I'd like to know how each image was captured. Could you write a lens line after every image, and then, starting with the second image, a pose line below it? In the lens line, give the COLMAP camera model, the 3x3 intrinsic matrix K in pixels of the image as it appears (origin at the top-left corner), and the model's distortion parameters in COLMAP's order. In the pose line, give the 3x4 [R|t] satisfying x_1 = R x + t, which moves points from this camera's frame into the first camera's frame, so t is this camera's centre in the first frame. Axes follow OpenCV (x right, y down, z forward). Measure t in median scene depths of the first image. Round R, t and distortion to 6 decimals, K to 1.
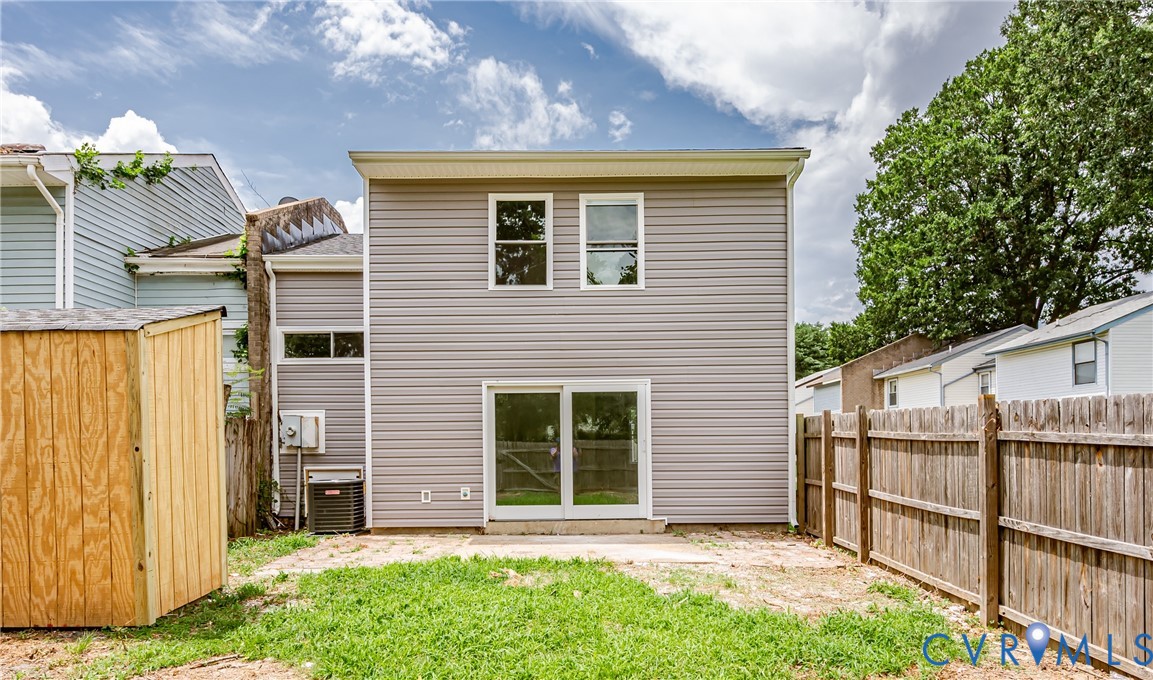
lens RADIAL K [[677.7, 0, 574.4], [0, 677.7, 397.4], [0, 0, 1]] dist [0.001766, -0.000040]
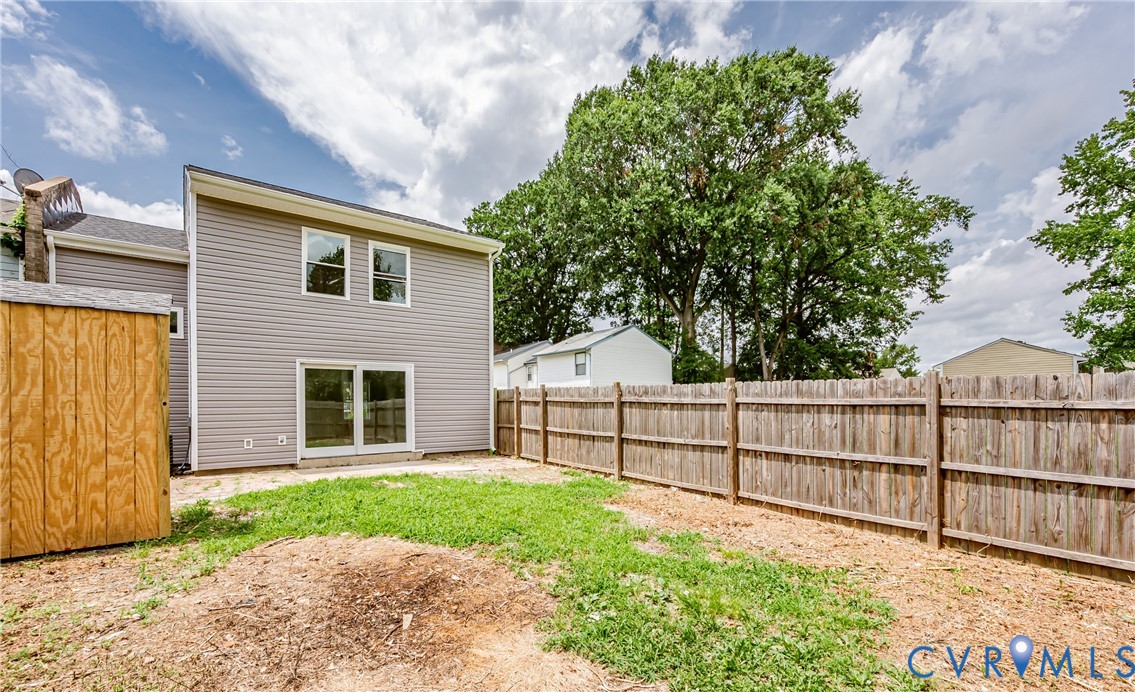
lens RADIAL K [[451.6, 0, 567.5], [0, 451.6, 346.0], [0, 0, 1]] dist [0.000154, 0.000064]
pose [[0.804086, 0.078454, 0.589314, -0.538803], [-0.039116, 0.996088, -0.079235, 0.002276], [-0.593225, 0.040660, 0.804010, -0.192520]]
